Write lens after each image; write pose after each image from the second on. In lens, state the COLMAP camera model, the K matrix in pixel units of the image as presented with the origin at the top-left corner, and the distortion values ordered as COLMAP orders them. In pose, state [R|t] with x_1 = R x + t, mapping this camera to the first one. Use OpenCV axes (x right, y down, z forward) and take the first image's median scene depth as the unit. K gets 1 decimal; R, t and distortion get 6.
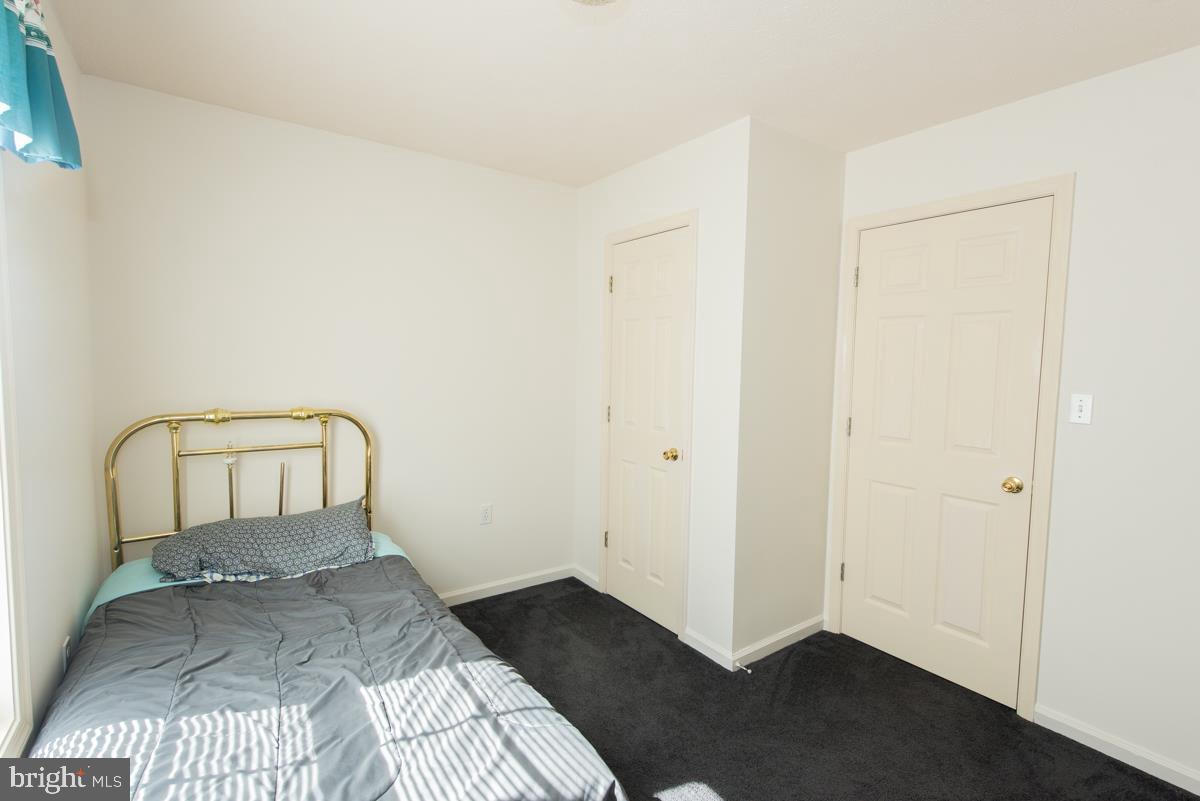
lens RADIAL K [[559.8, 0, 597.8], [0, 559.8, 403.5], [0, 0, 1]] dist [0.001720, 0.000136]
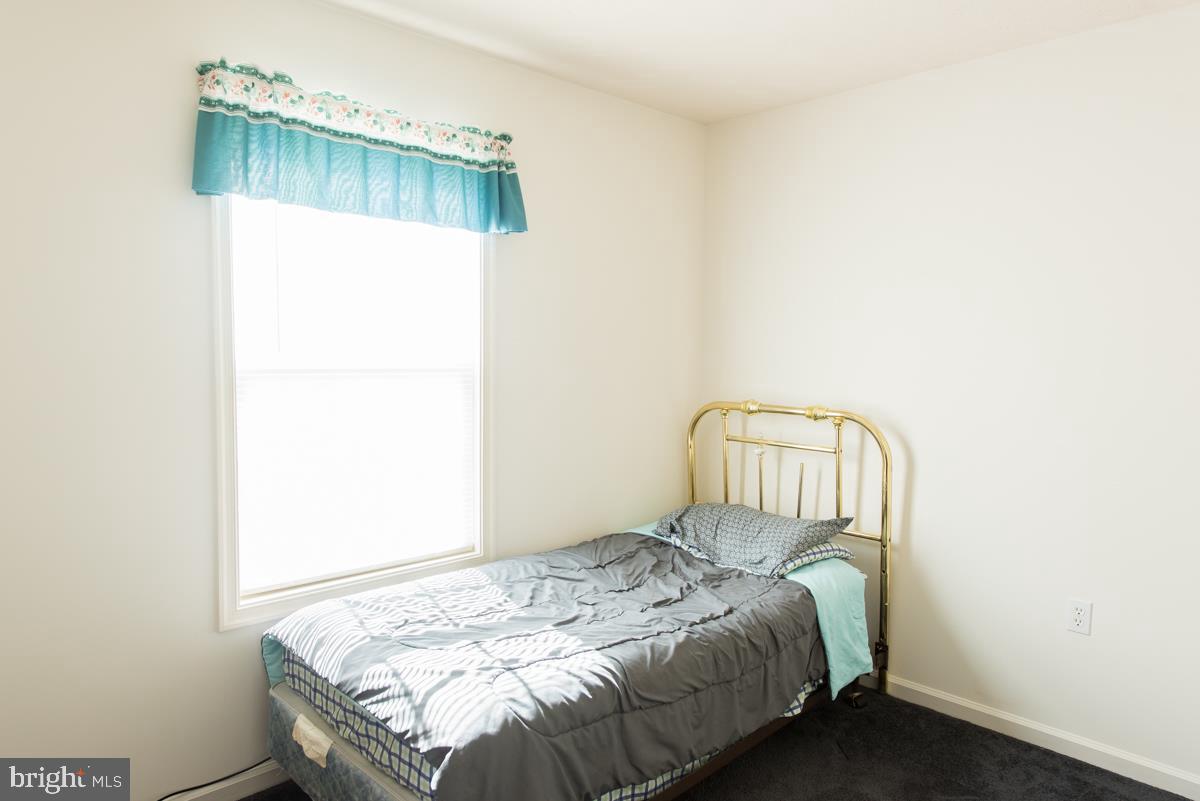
lens RADIAL K [[775.3, 0, 598.6], [0, 775.3, 399.7], [0, 0, 1]] dist [0.031376, -0.017037]
pose [[0.143140, 0.048848, -0.988496, 0.813961], [-0.082833, 0.995868, 0.037218, -0.024245], [0.986230, 0.076553, 0.146595, 0.562642]]
